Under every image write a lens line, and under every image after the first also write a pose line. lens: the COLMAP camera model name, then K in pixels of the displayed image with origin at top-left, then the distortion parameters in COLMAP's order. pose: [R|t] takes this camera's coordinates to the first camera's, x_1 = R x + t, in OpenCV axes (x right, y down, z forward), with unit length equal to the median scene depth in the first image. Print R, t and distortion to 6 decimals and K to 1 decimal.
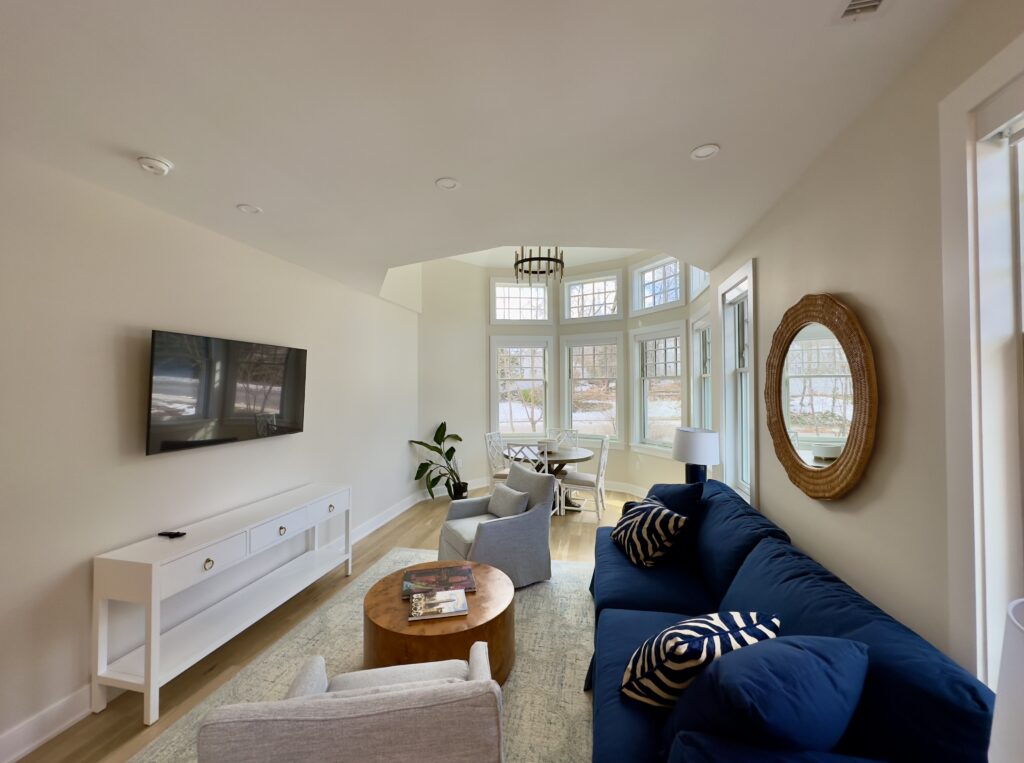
lens RADIAL K [[406.0, 0, 512.3], [0, 406.0, 379.7], [0, 0, 1]] dist [-0.001024, -0.000842]
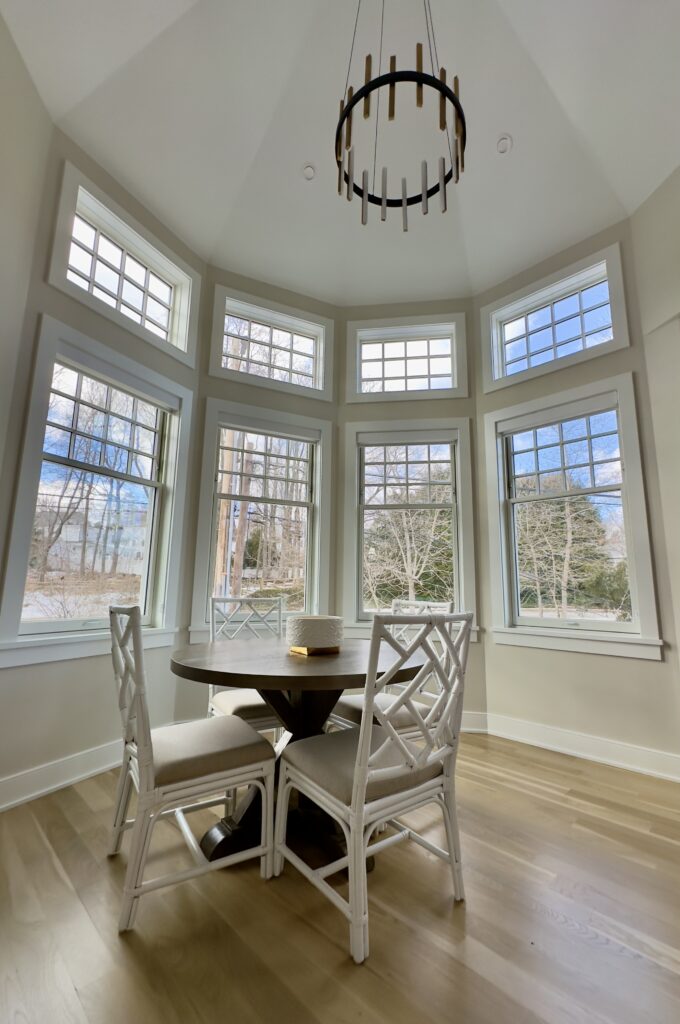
lens RADIAL K [[434.4, 0, 347.8], [0, 434.4, 514.3], [0, 0, 1]] dist [-0.001108, 0.000010]
pose [[0.541424, 0.152138, 0.826870, -0.259326], [-0.032793, 0.986564, -0.160048, 0.137127], [-0.840110, 0.059538, 0.539139, 0.868315]]
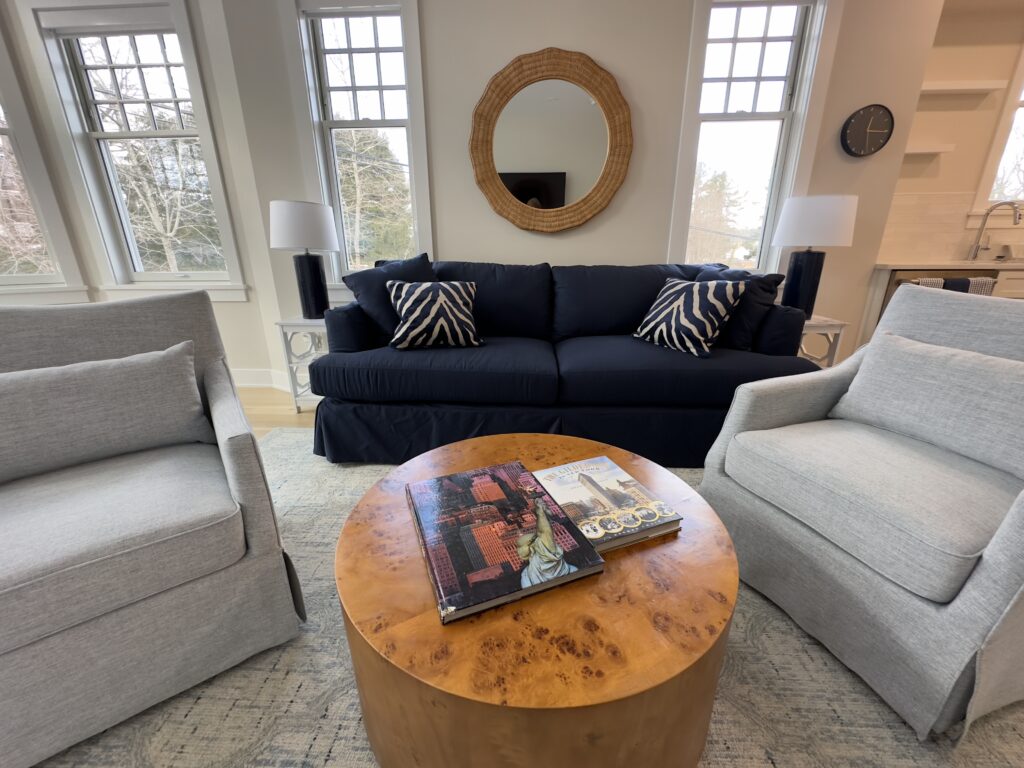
lens RADIAL K [[406.0, 0, 511.6], [0, 406.0, 384.7], [0, 0, 1]] dist [-0.001024, -0.000842]
pose [[-0.159853, -0.310394, 0.937071, -0.258683], [-0.011203, 0.949787, 0.312695, 0.140292], [-0.987077, 0.039487, -0.155304, 0.548127]]
